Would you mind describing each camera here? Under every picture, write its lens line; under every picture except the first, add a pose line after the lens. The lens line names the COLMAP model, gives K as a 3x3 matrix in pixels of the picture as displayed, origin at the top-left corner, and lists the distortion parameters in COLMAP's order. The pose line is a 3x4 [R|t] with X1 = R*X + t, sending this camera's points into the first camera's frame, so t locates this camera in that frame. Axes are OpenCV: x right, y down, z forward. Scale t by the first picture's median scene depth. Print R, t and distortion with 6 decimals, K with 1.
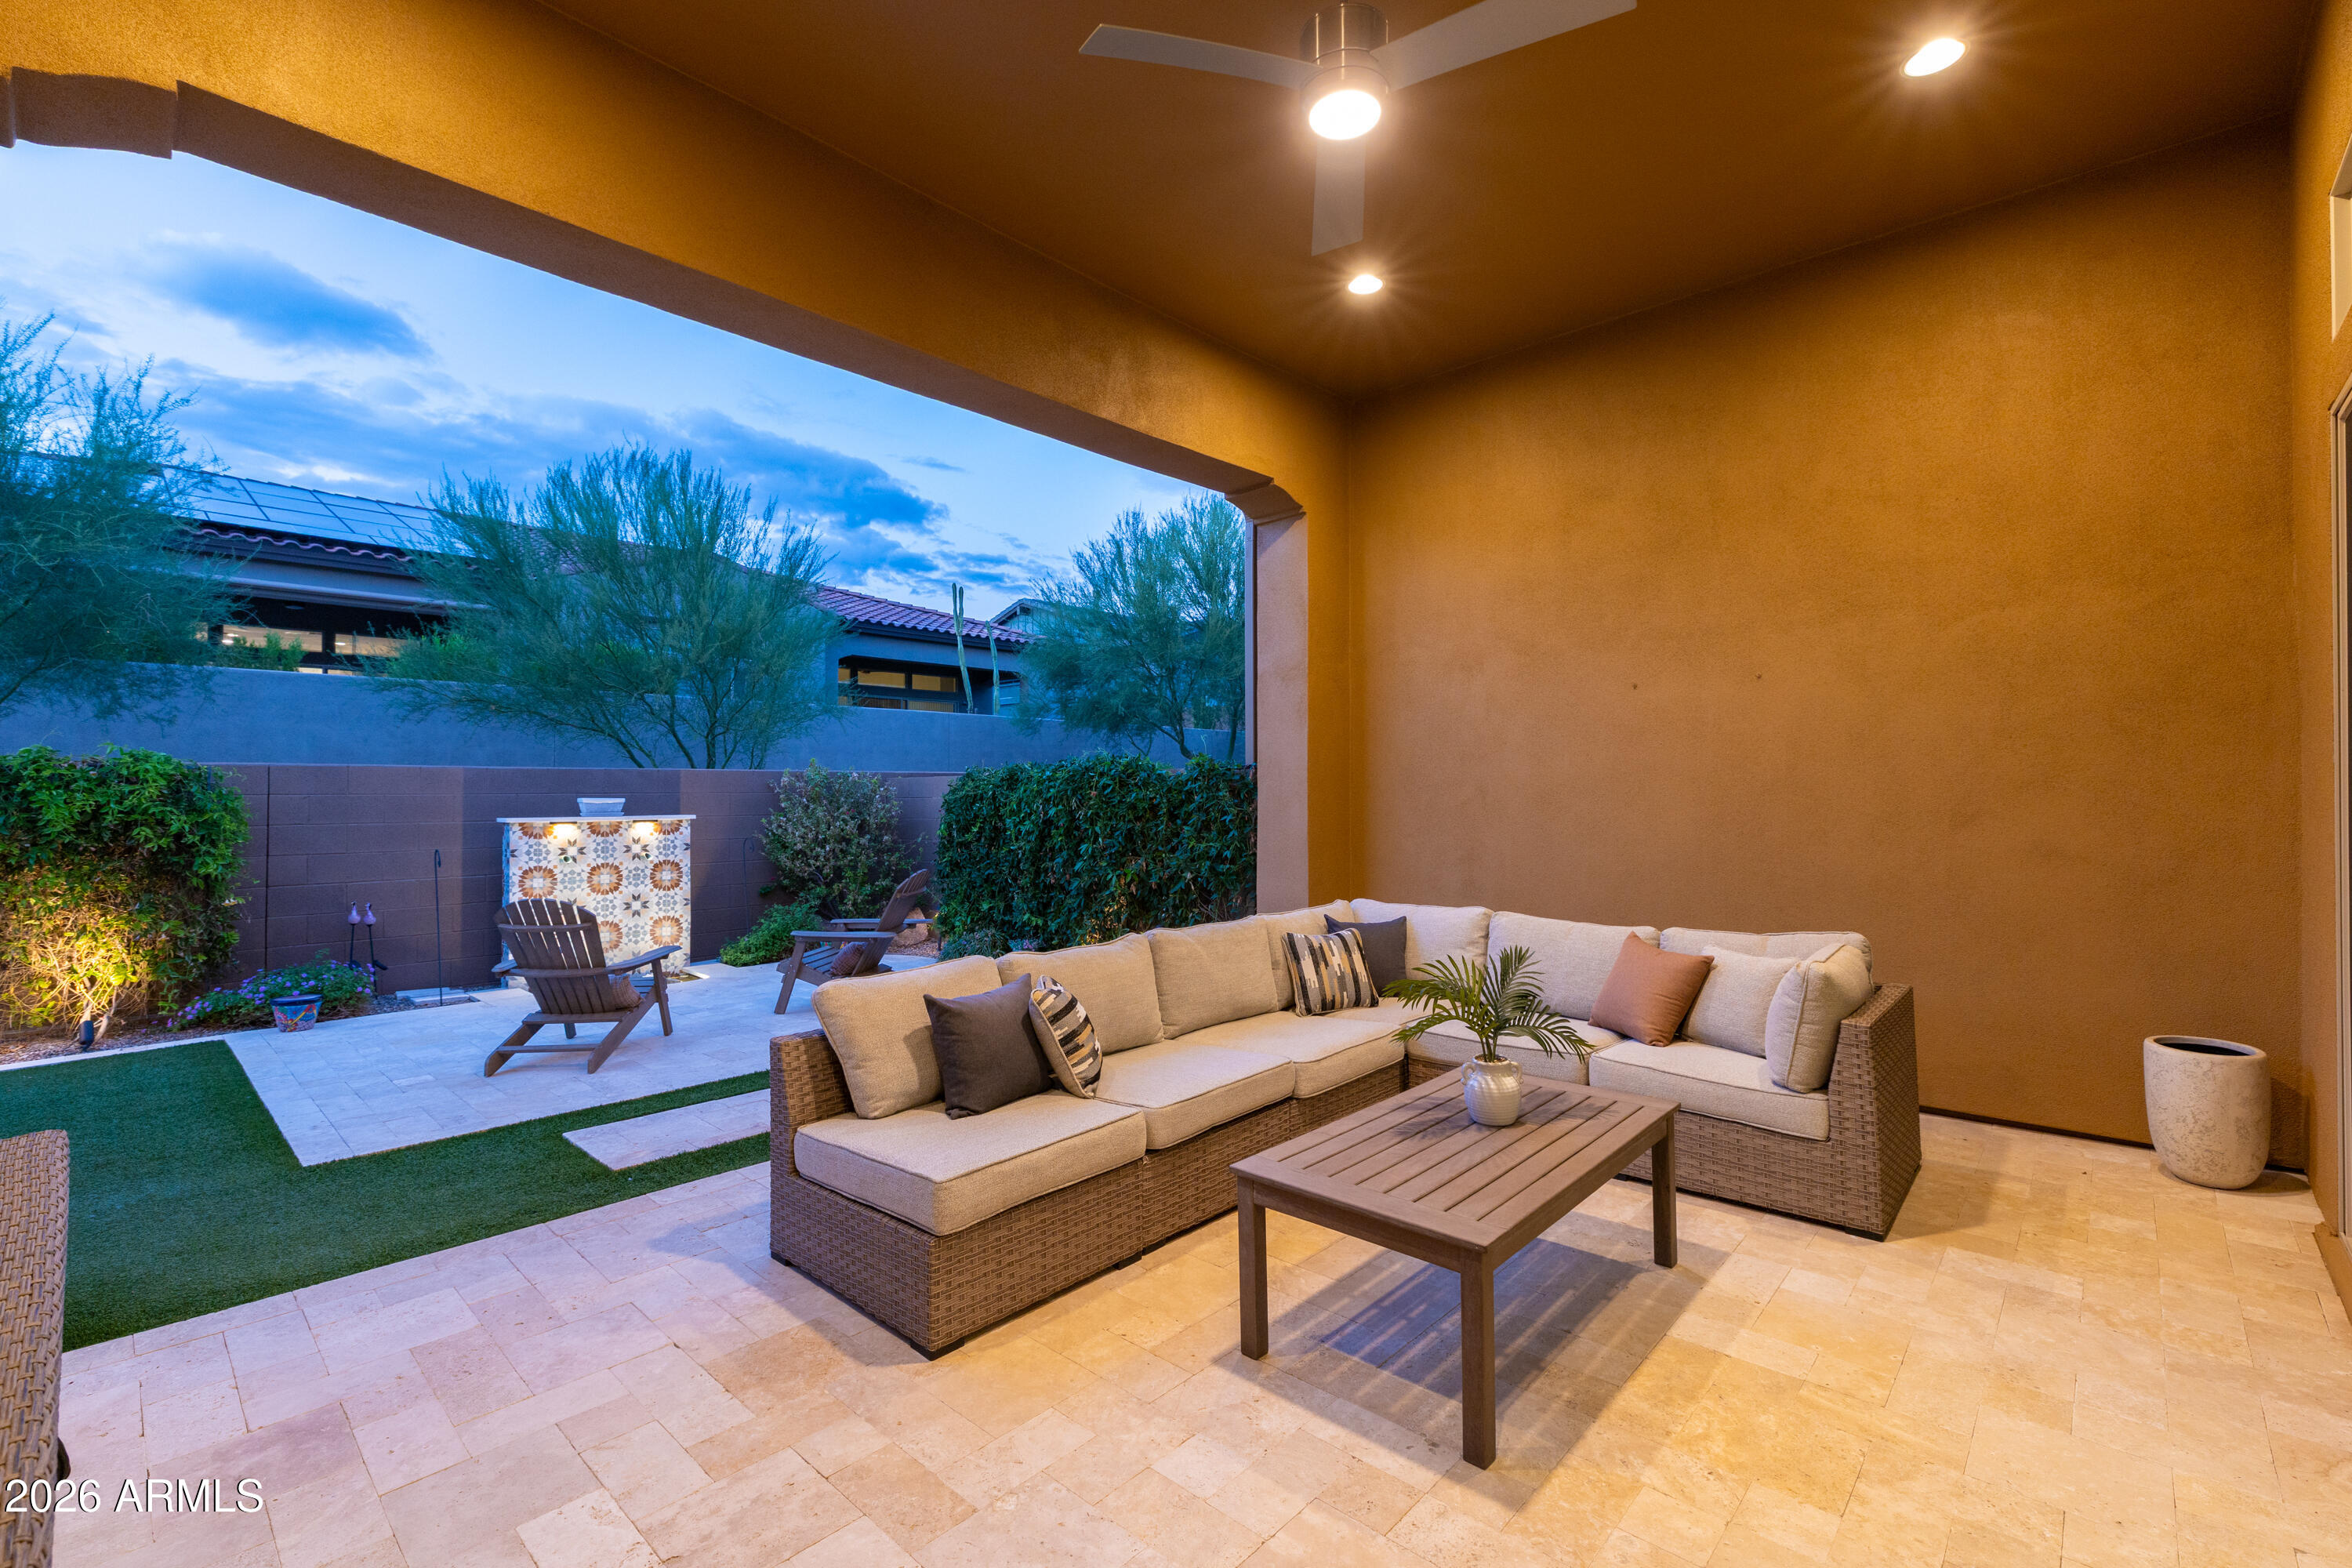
lens RADIAL K [[1014.2, 0, 1184.2], [0, 1014.2, 779.0], [0, 0, 1]] dist [0.000359, 0.000370]
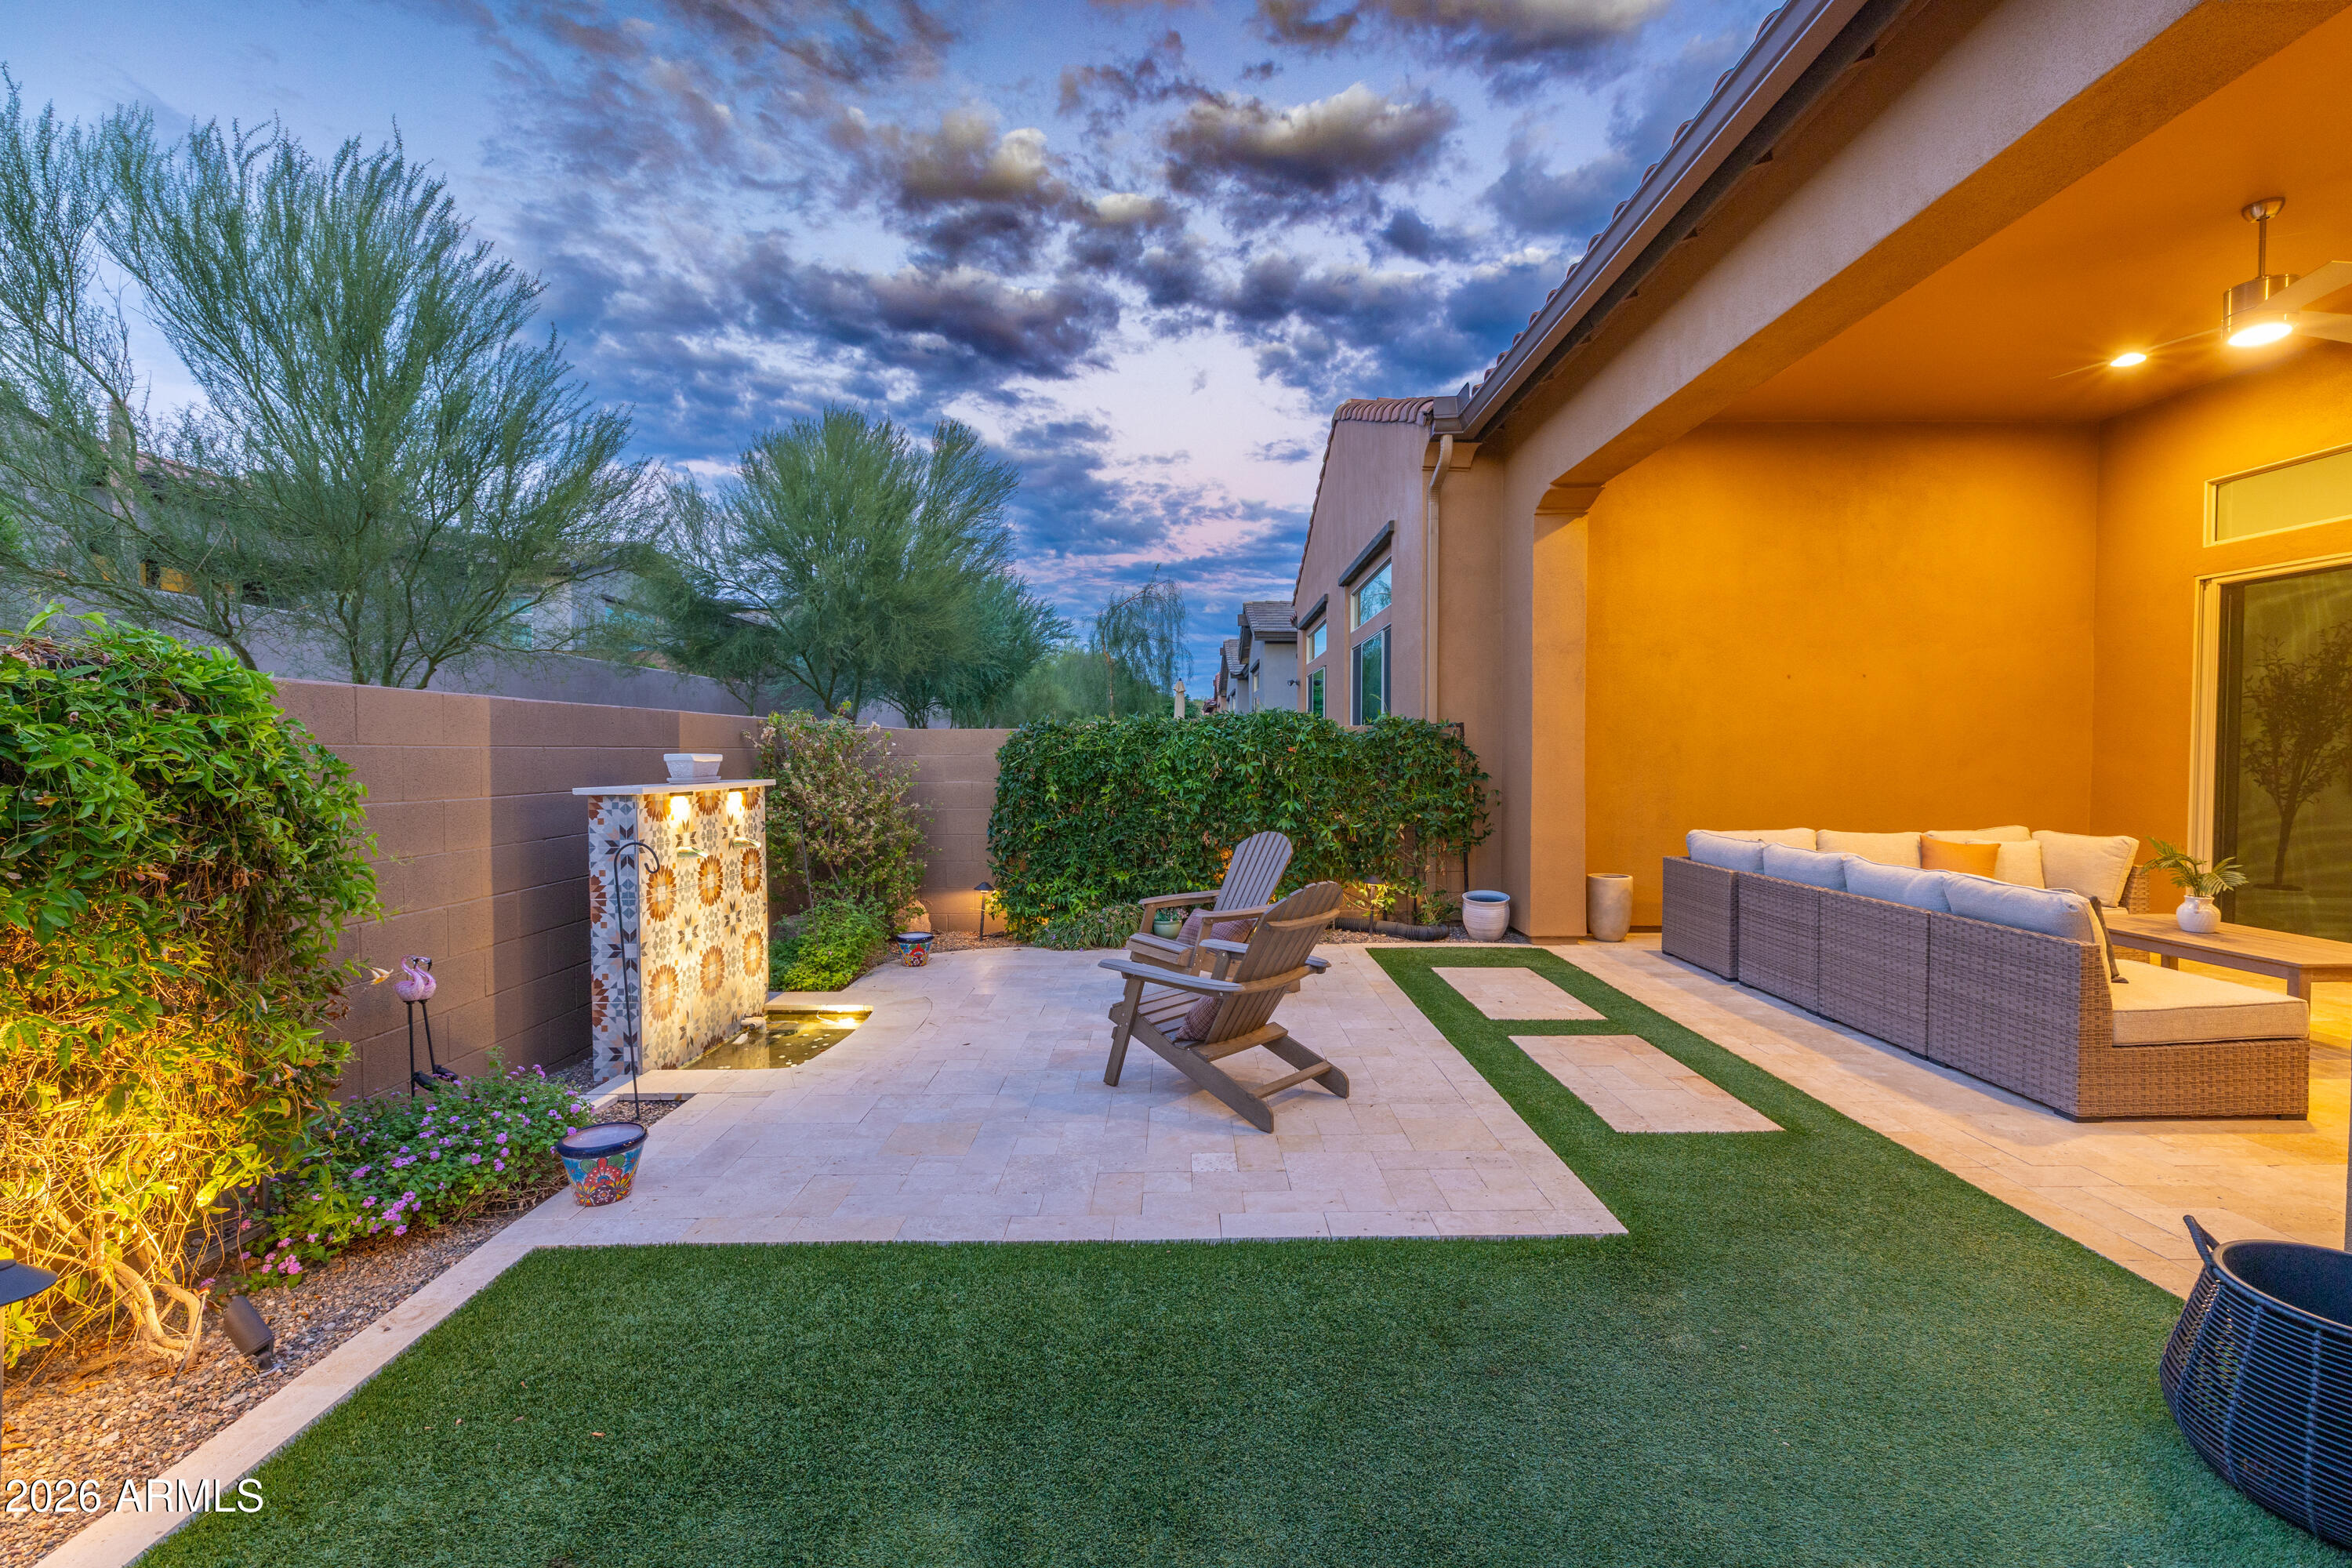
lens RADIAL K [[1014.2, 0, 1184.2], [0, 1014.2, 779.0], [0, 0, 1]] dist [0.000359, 0.000370]
pose [[0.735785, -0.017108, 0.676999, -0.819617], [-0.011215, 0.999236, 0.037441, 0.007553], [-0.677123, -0.035141, 0.735031, 0.339013]]
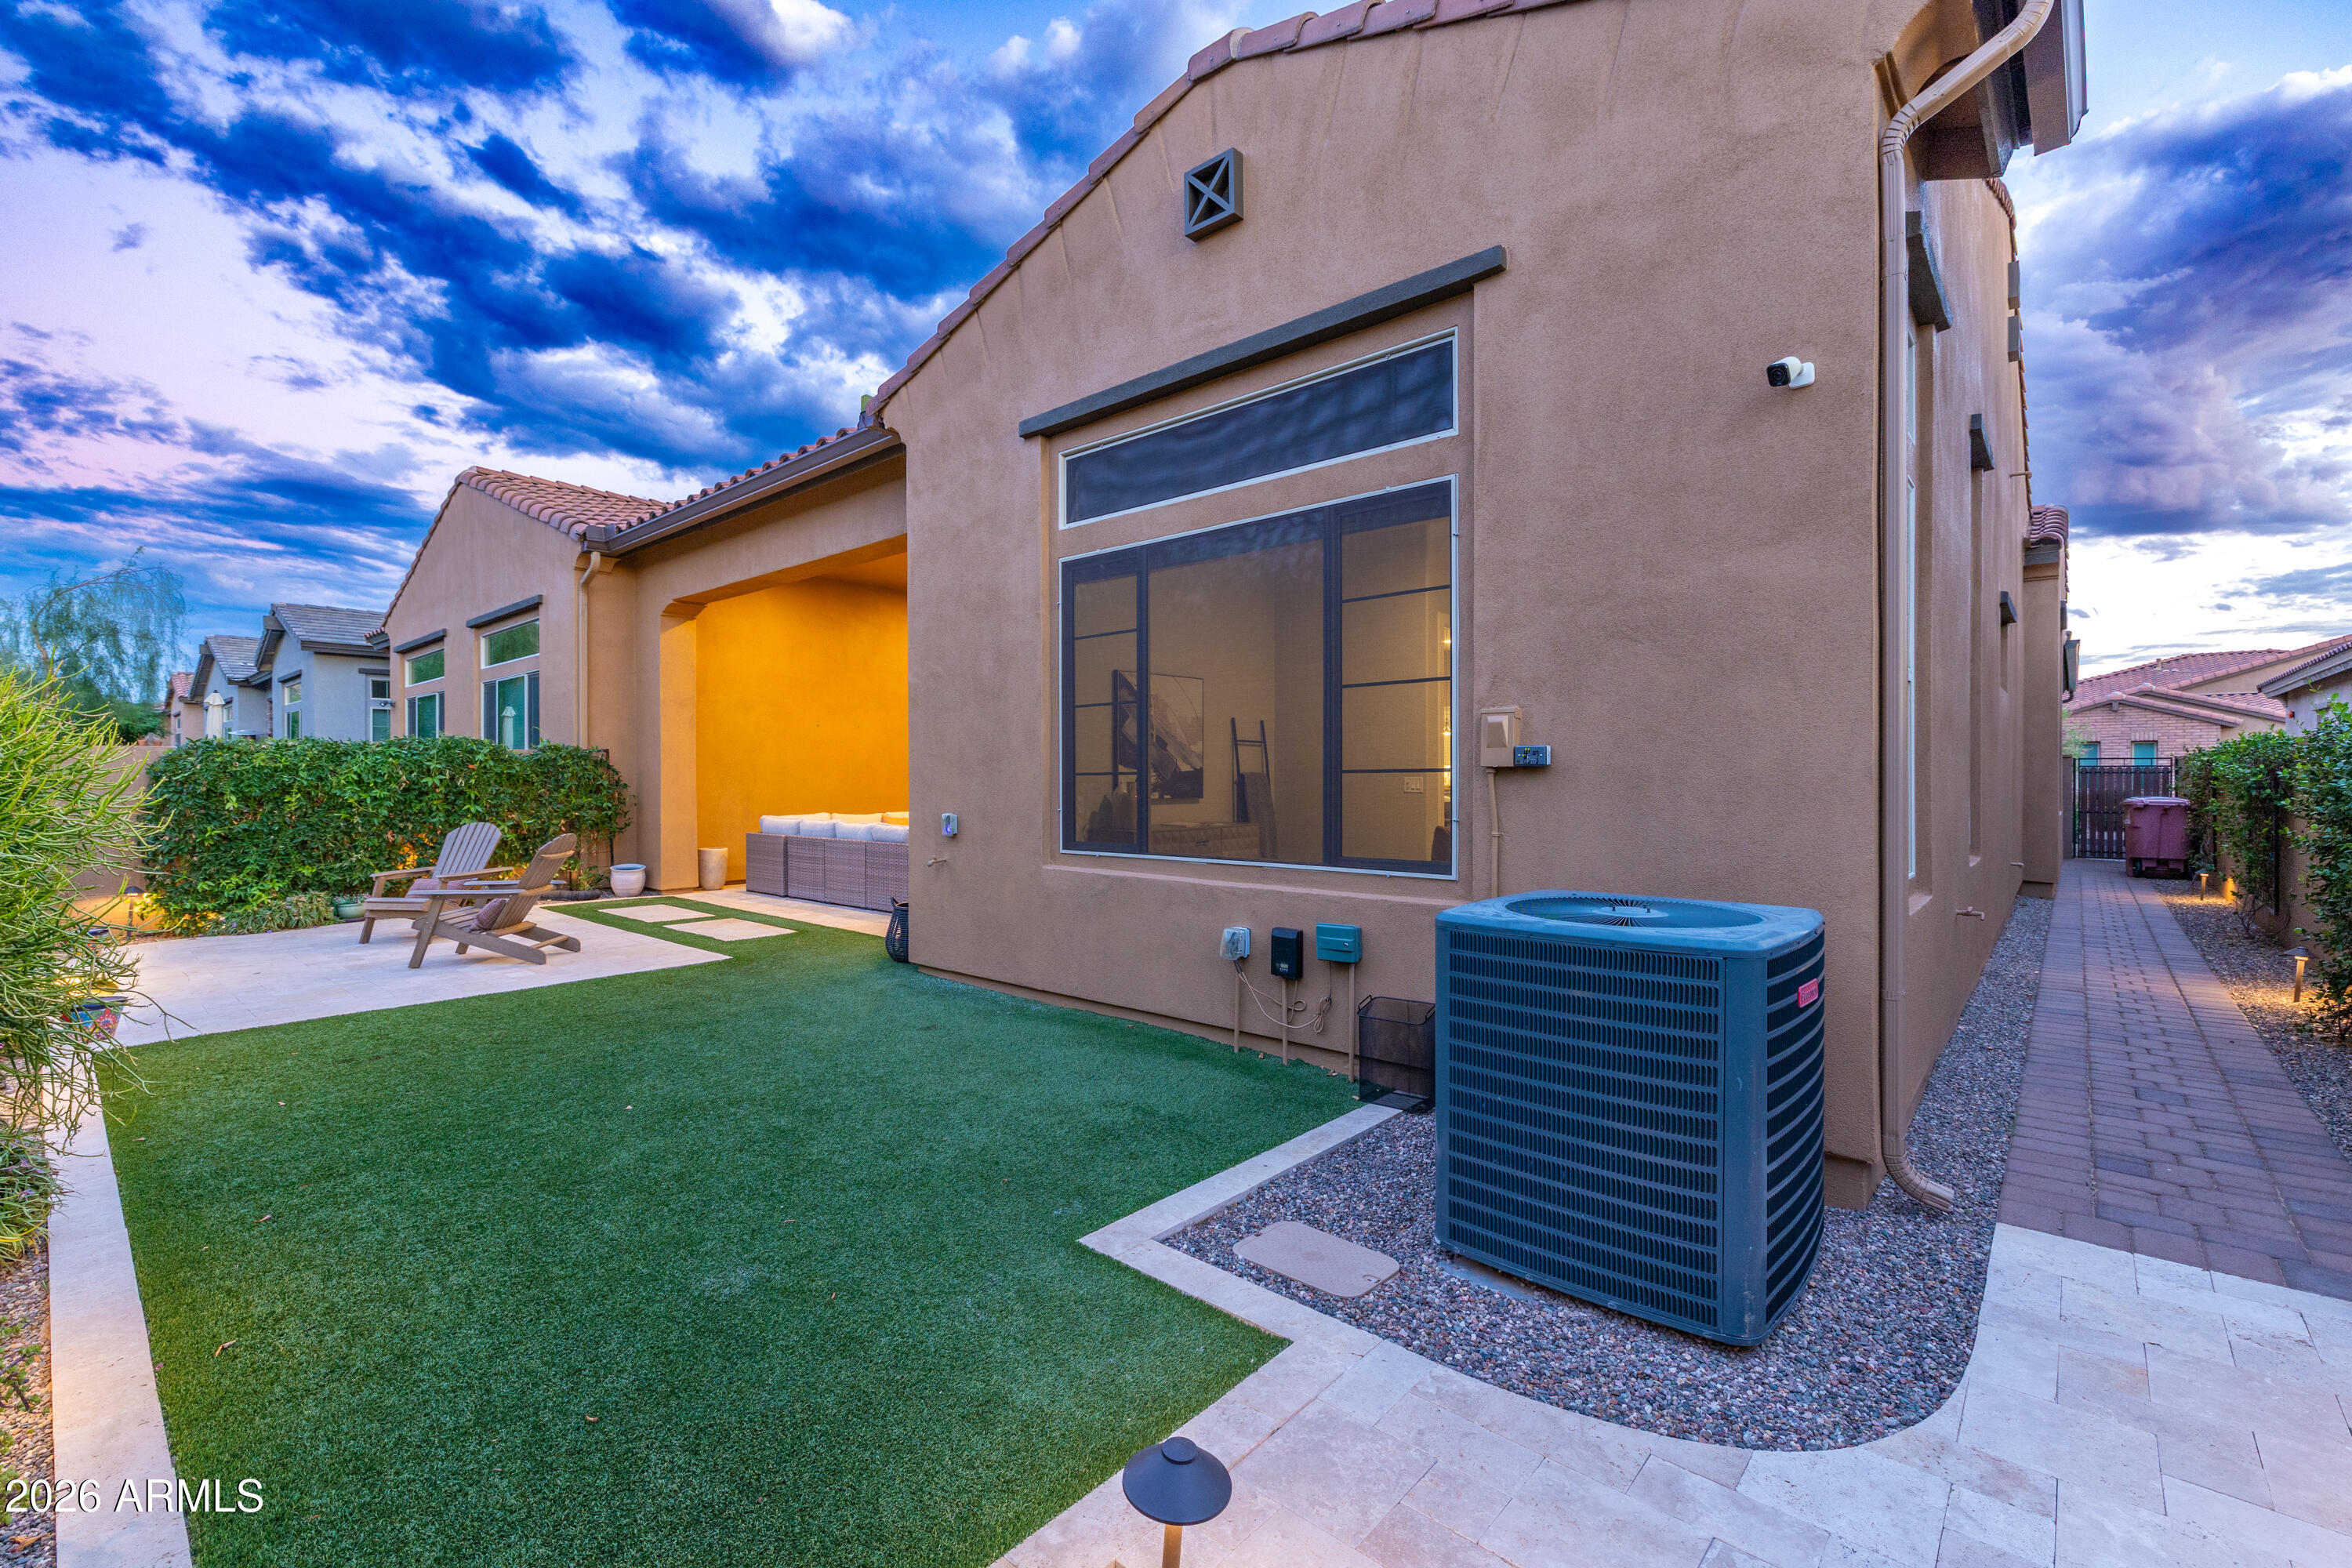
lens RADIAL K [[1014.2, 0, 1184.2], [0, 1014.2, 779.0], [0, 0, 1]] dist [0.000359, 0.000370]
pose [[-0.019796, -0.002007, 0.999802, -1.404272], [-0.015217, 0.999883, 0.001706, 0.014284], [-0.999688, -0.015180, -0.019824, 0.096424]]
